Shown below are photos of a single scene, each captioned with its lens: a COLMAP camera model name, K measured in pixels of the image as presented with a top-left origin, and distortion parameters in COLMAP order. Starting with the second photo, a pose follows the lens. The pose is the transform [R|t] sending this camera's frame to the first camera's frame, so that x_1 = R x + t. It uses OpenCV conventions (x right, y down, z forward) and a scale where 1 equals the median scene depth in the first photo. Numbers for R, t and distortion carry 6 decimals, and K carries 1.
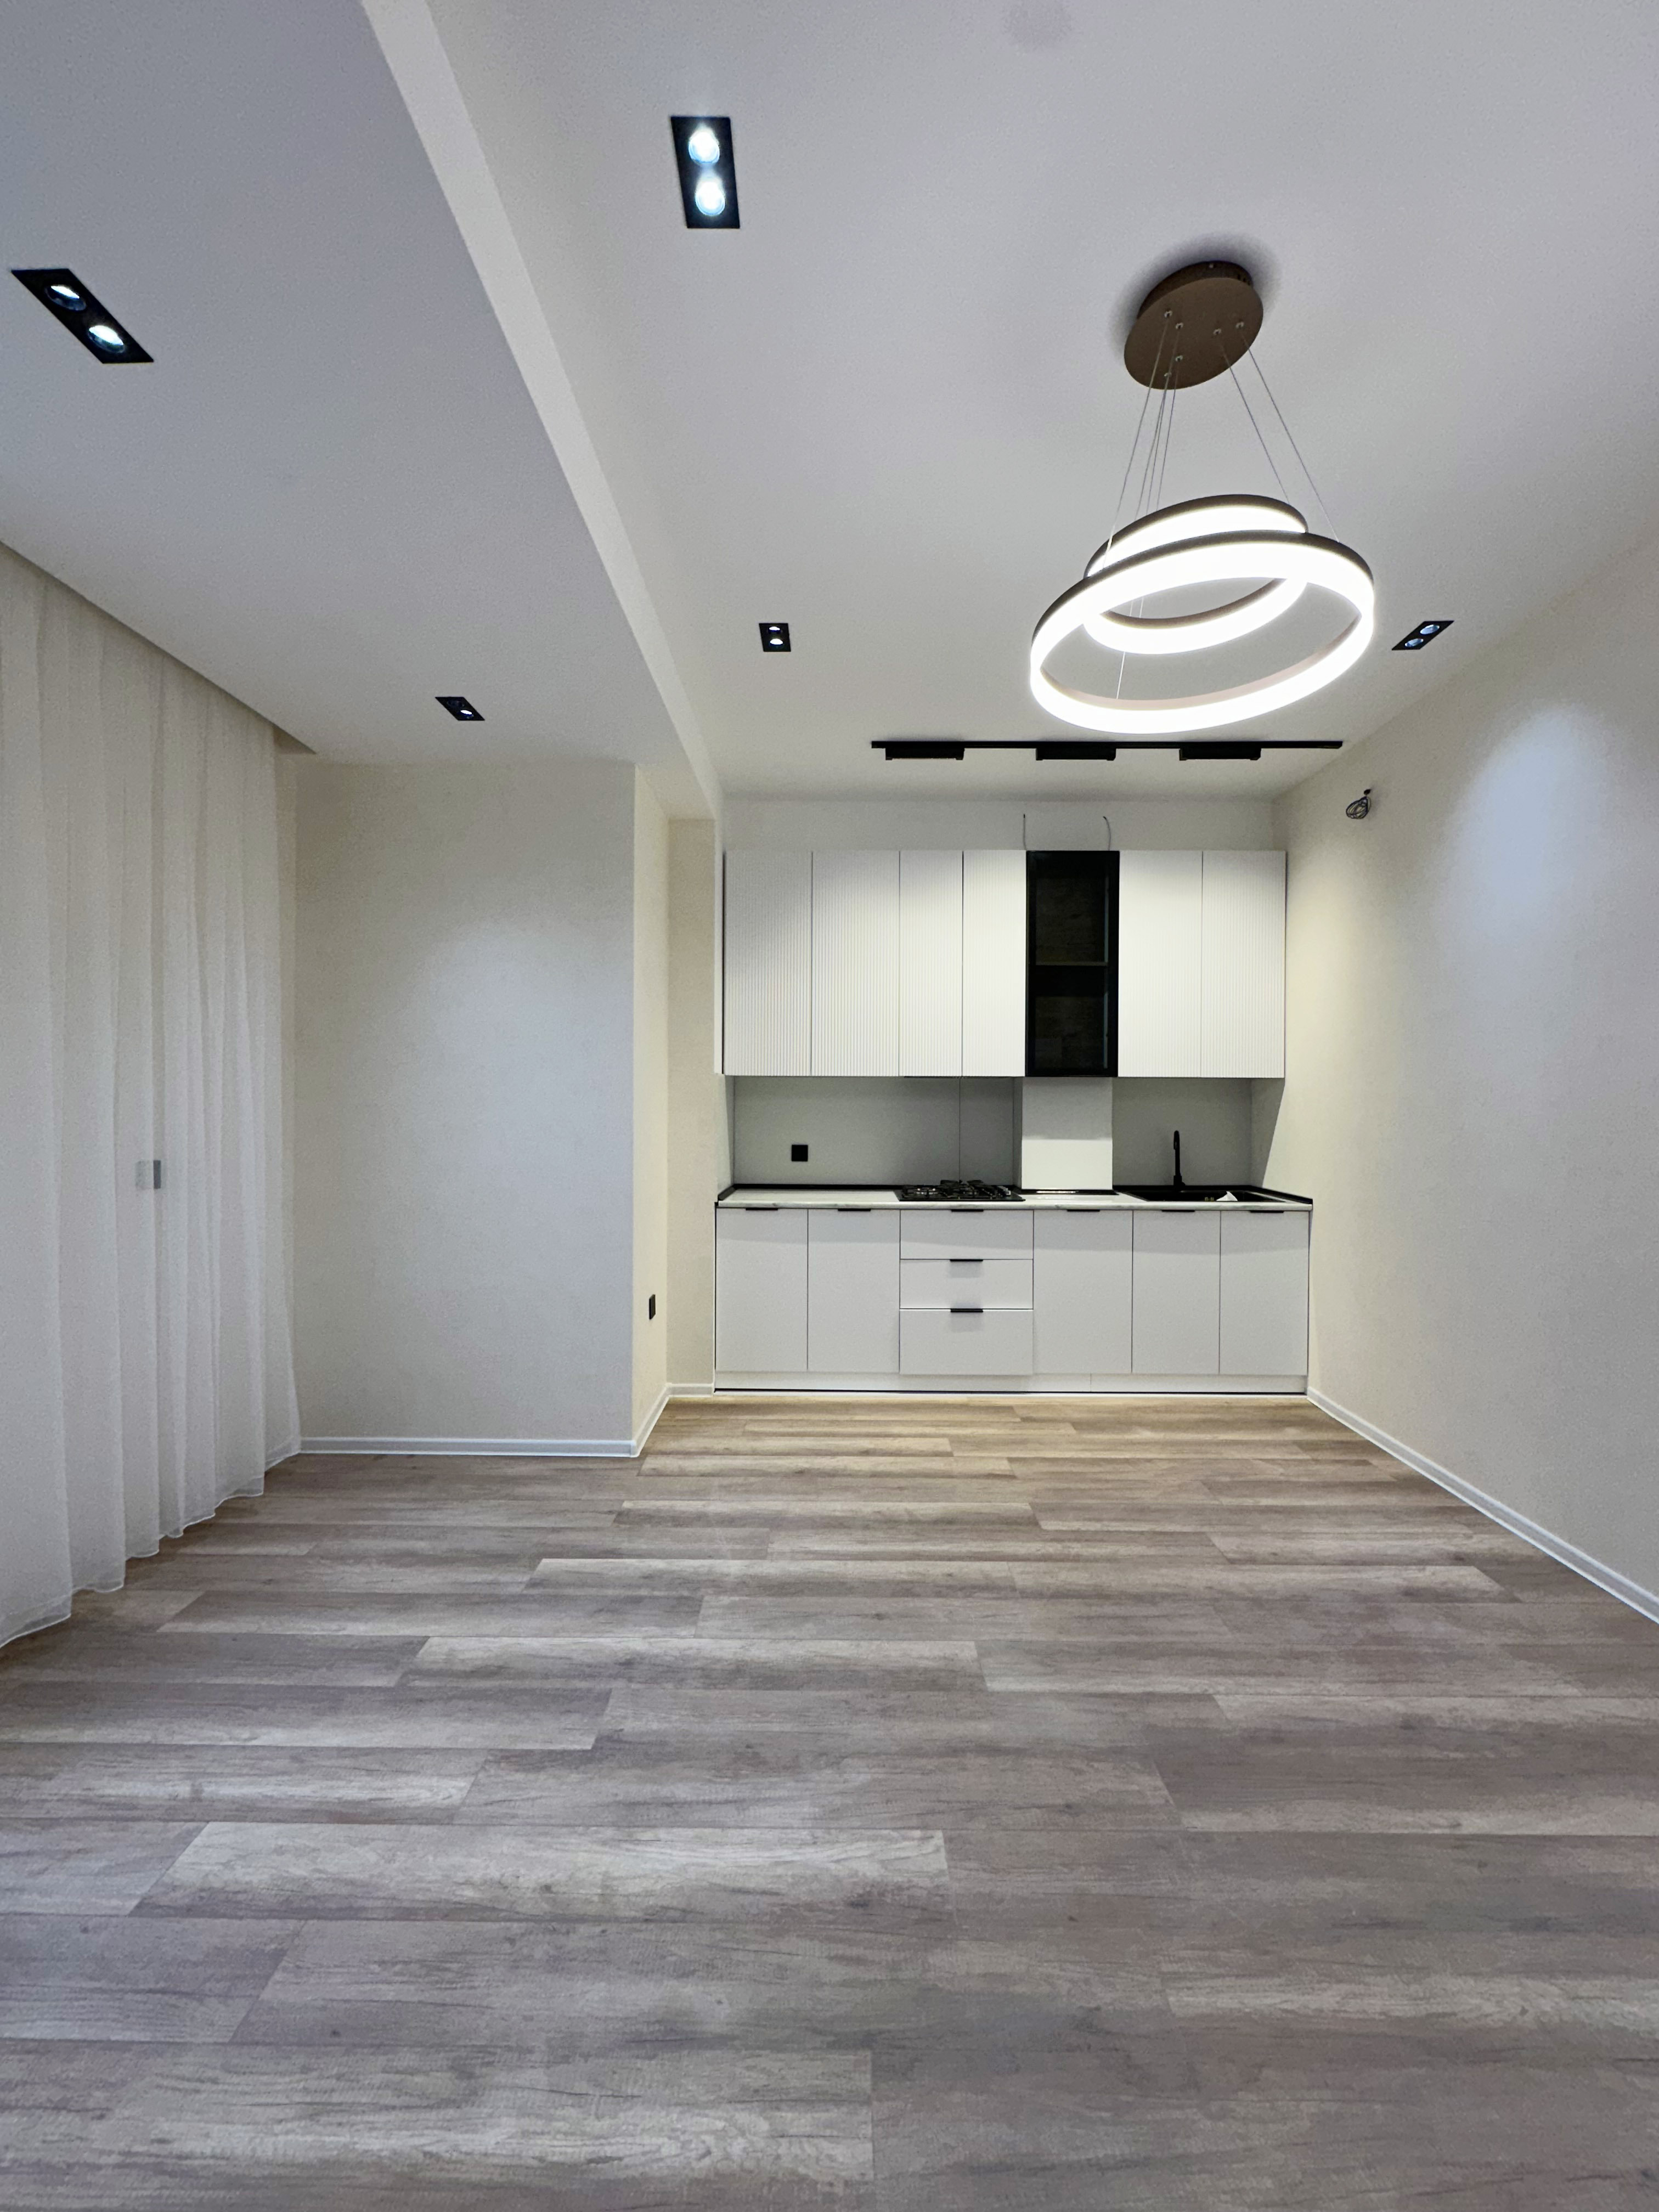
lens RADIAL K [[878.0, 0, 826.8], [0, 878.0, 1108.0], [0, 0, 1]] dist [-0.003599, 0.000404]
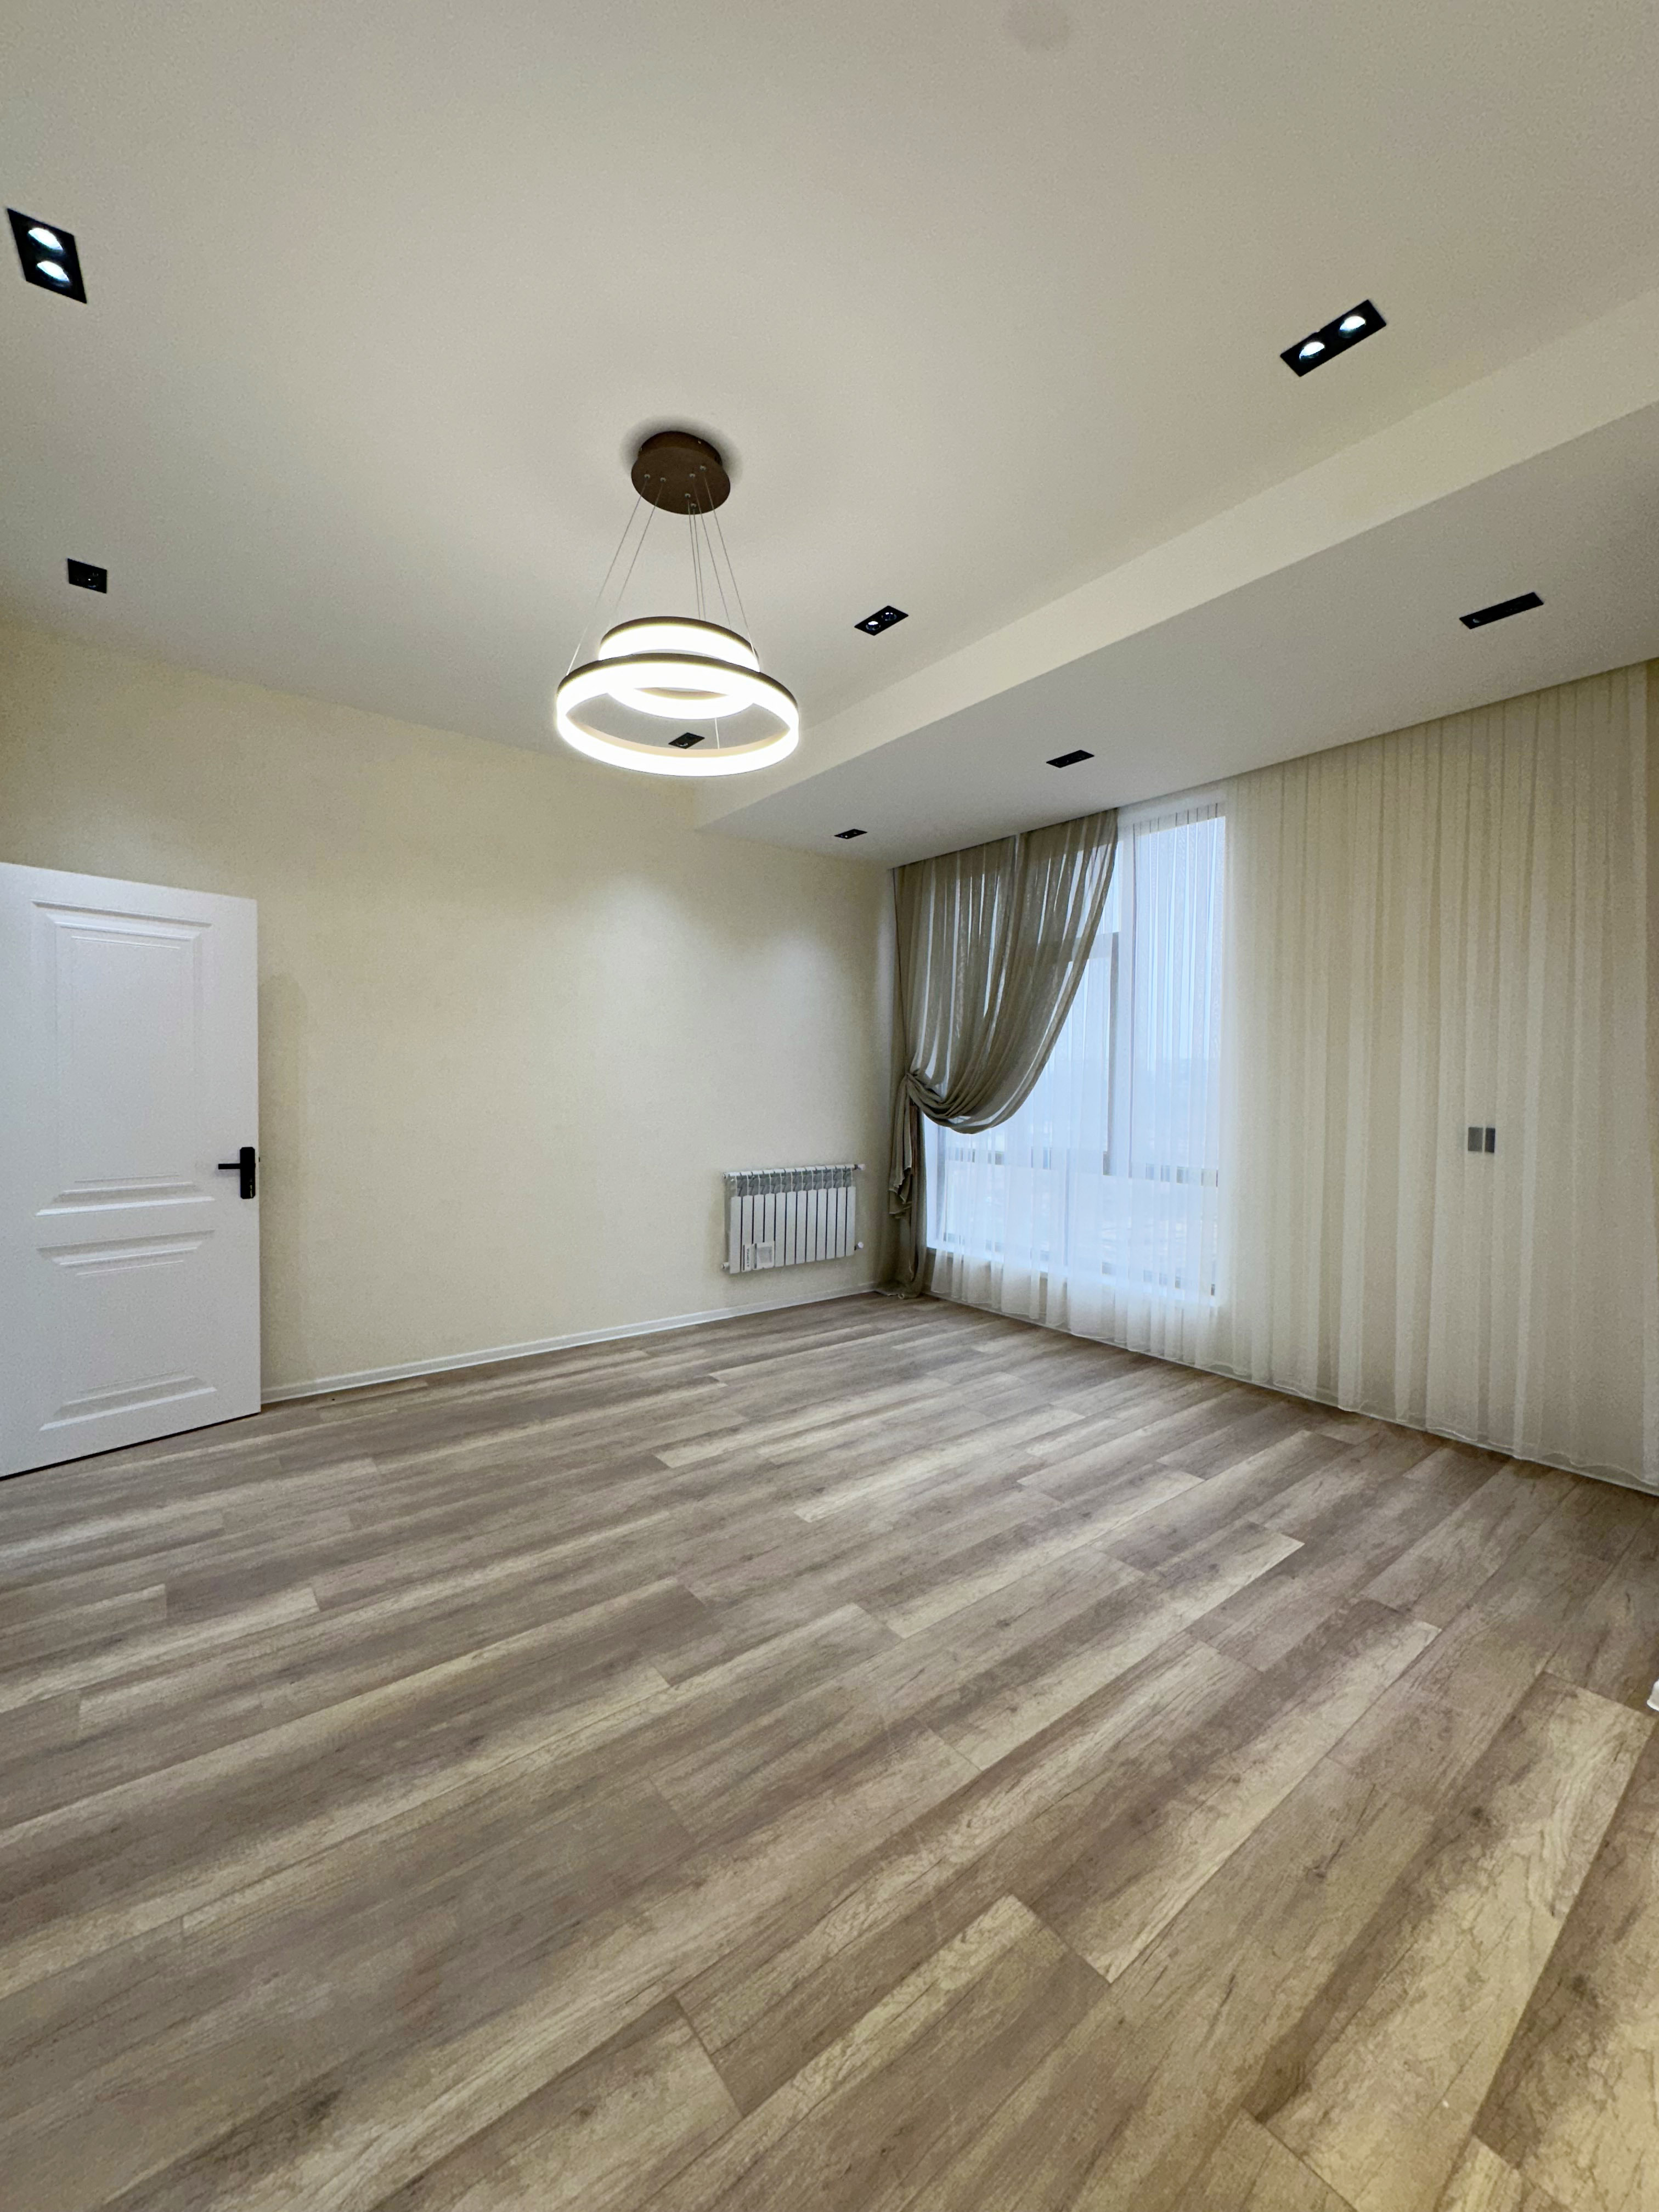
lens RADIAL K [[878.0, 0, 826.8], [0, 878.0, 1108.0], [0, 0, 1]] dist [-0.003599, 0.000404]
pose [[-0.781605, 0.008747, -0.623712, 0.676659], [-0.014756, 0.999363, 0.032507, 0.007670], [0.623599, 0.034611, -0.780978, 1.381124]]
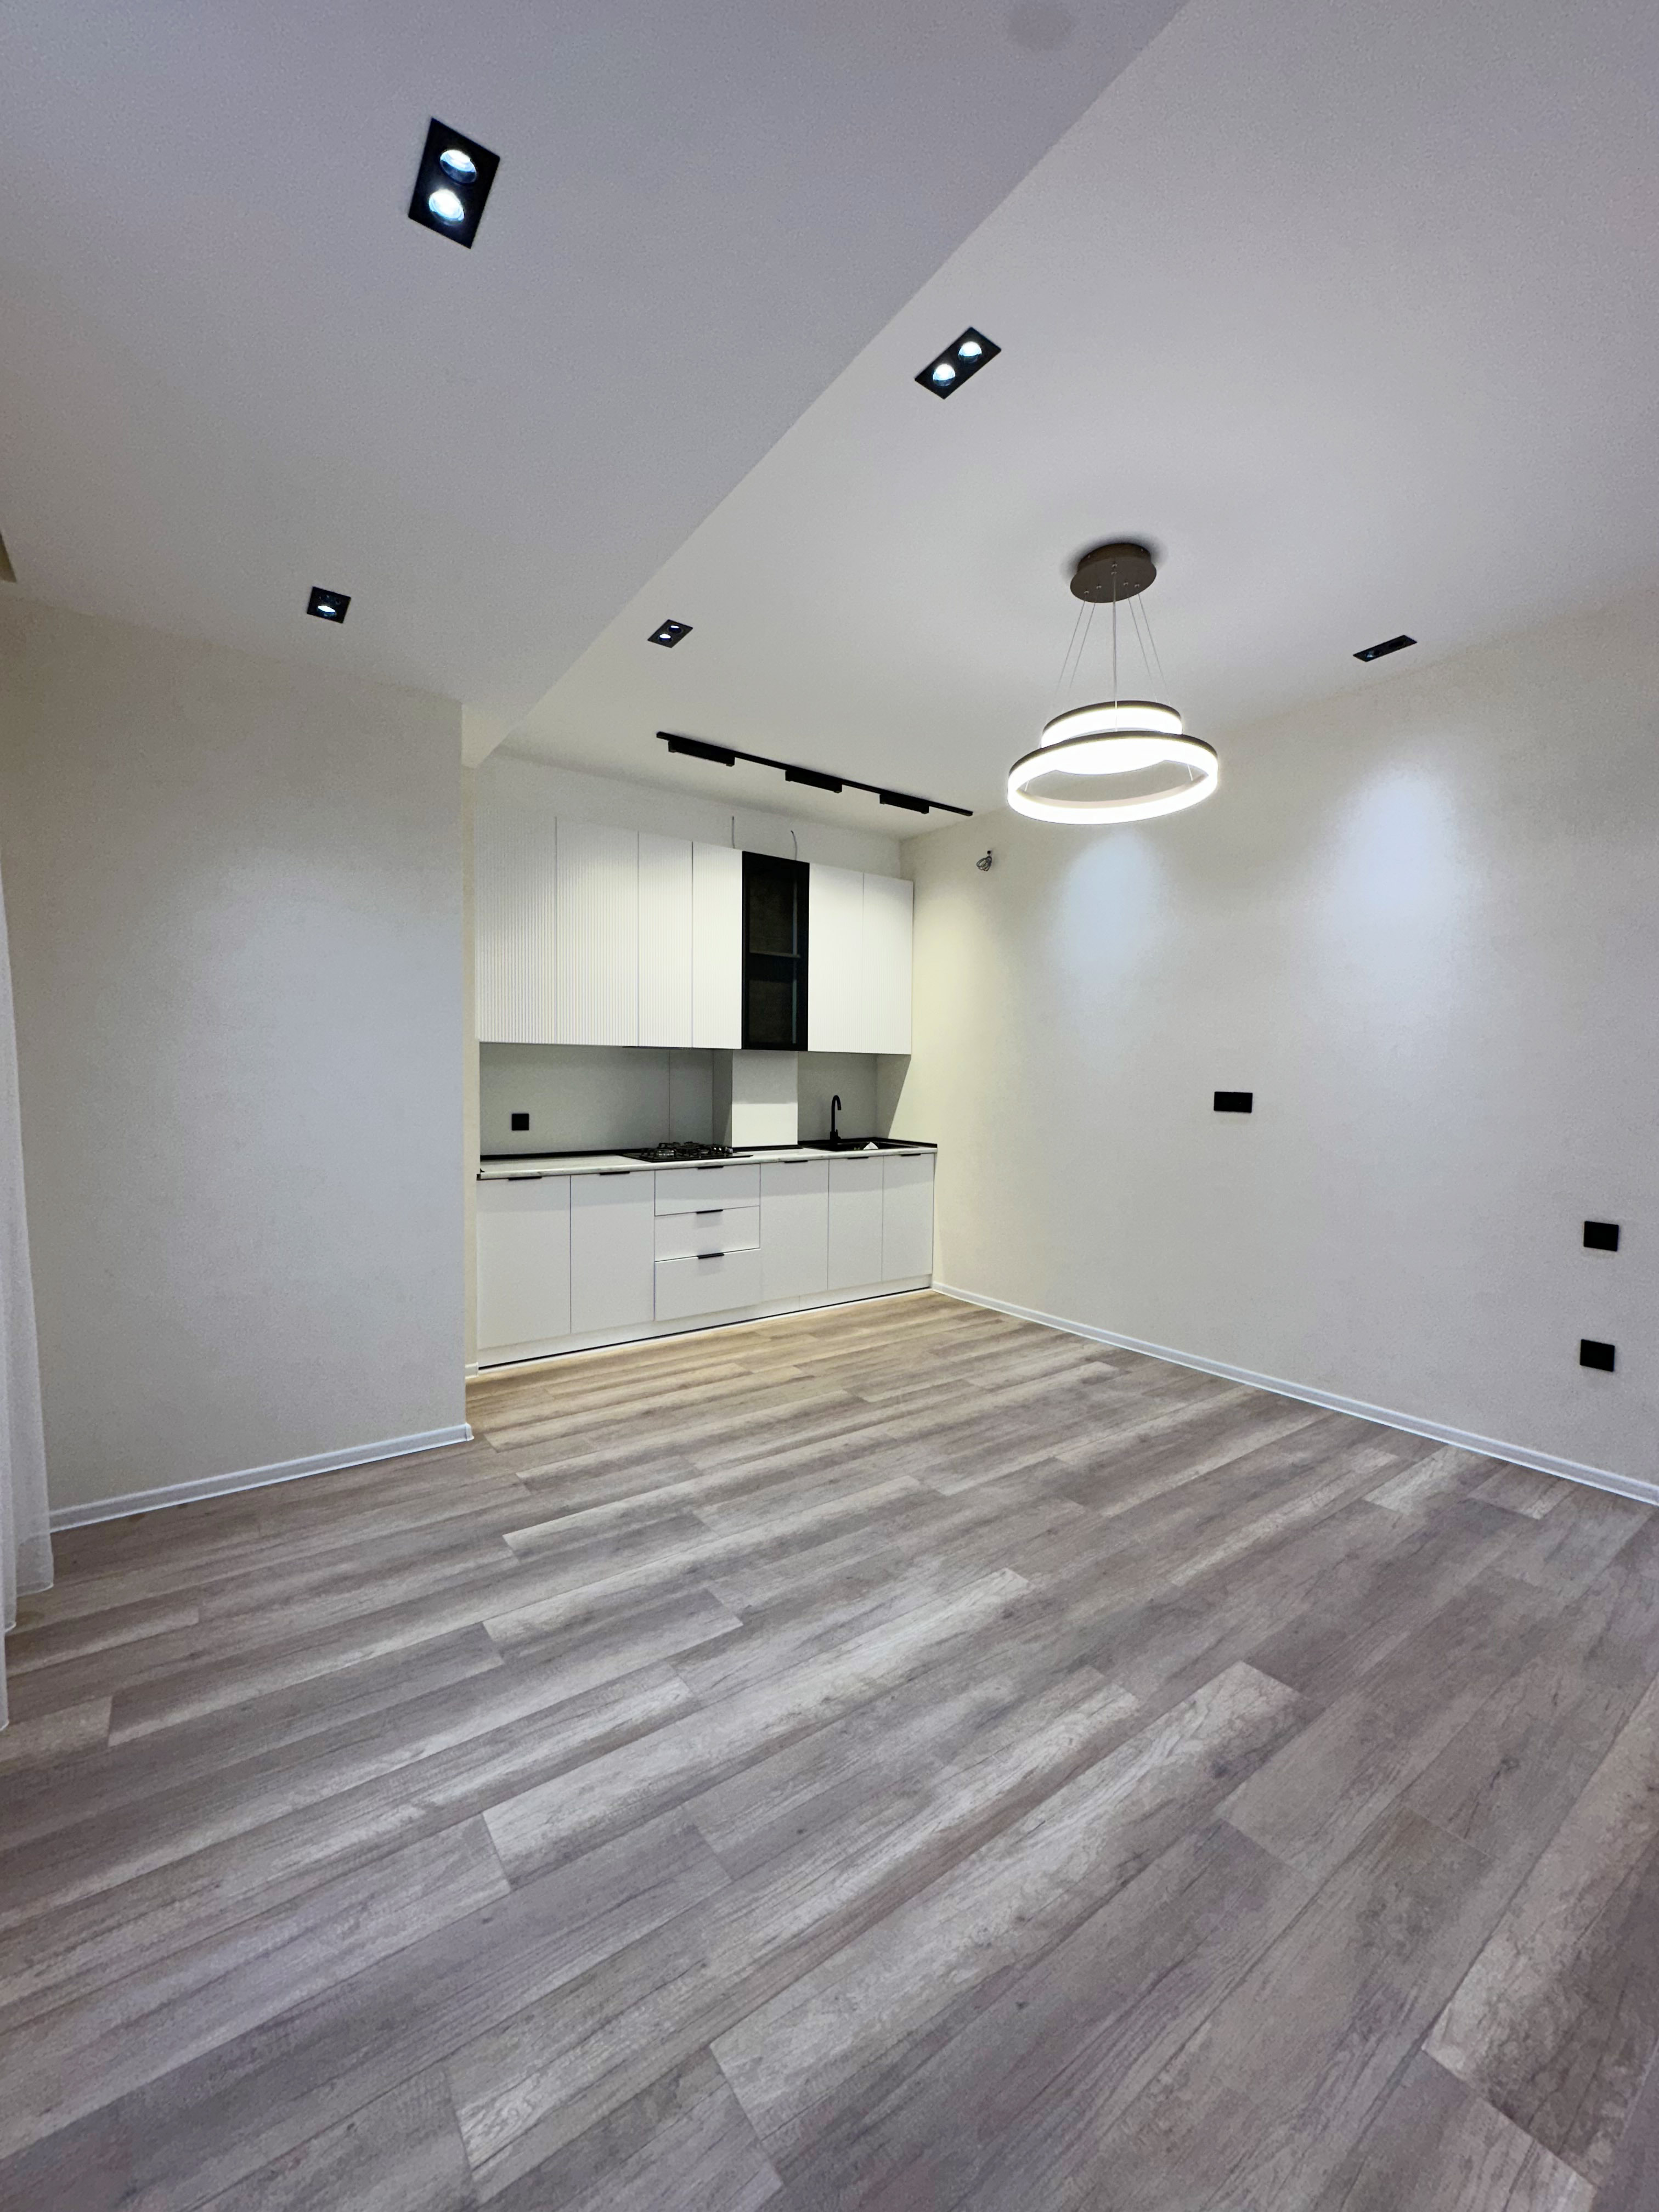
lens RADIAL K [[880.4, 0, 827.1], [0, 880.4, 1107.1], [0, 0, 1]] dist [-0.003349, 0.000476]
pose [[0.803036, -0.017867, 0.595663, -0.594767], [-0.000559, 0.999527, 0.030735, 0.007576], [-0.595931, -0.025015, 0.802646, 0.011691]]
